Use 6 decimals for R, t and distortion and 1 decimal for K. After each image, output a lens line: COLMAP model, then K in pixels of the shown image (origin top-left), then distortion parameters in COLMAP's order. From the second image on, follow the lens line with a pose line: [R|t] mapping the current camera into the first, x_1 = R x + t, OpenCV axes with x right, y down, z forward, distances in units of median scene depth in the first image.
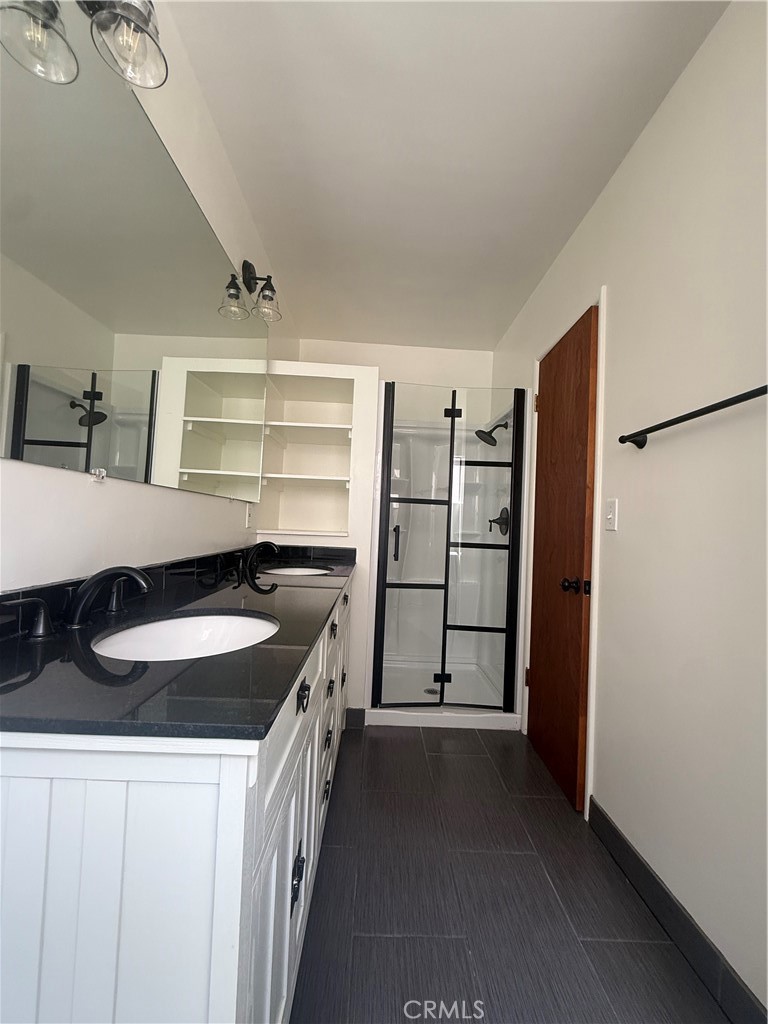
lens RADIAL K [[422.6, 0, 384.2], [0, 422.6, 510.1], [0, 0, 1]] dist [0.002402, -0.000156]
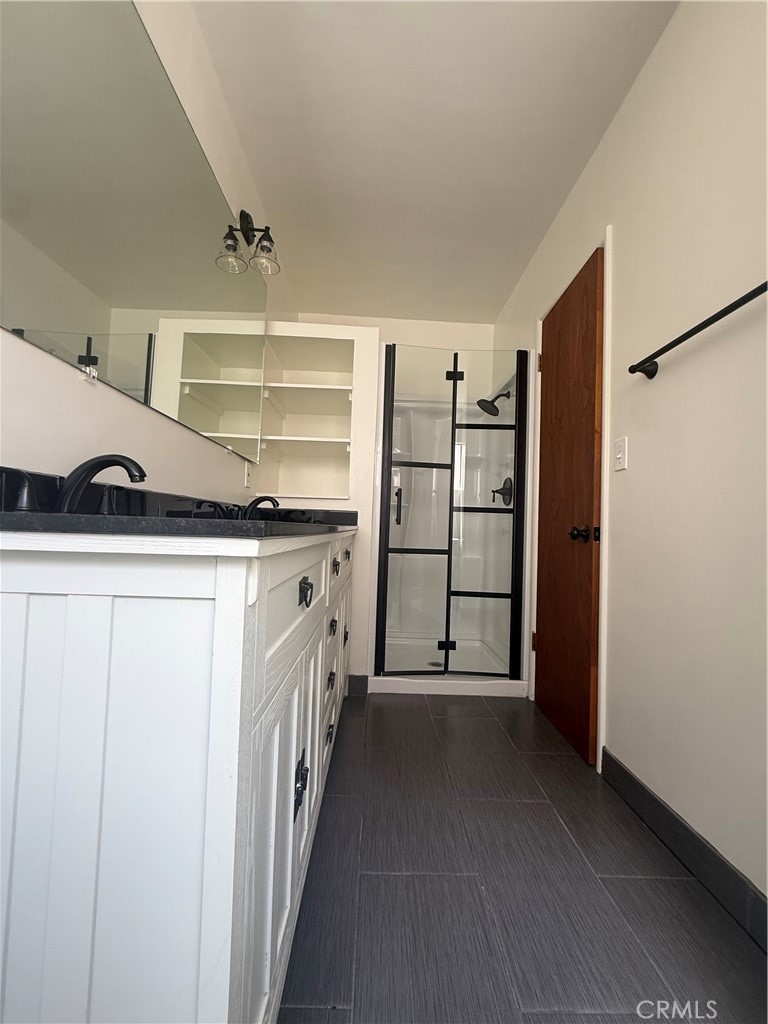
lens RADIAL K [[422.6, 0, 384.1], [0, 422.6, 513.6], [0, 0, 1]] dist [0.002402, -0.000156]
pose [[0.999965, -0.008183, 0.001723, -0.007698], [0.008201, 0.999908, -0.010786, 0.122431], [-0.001634, 0.010799, 0.999940, 0.024989]]
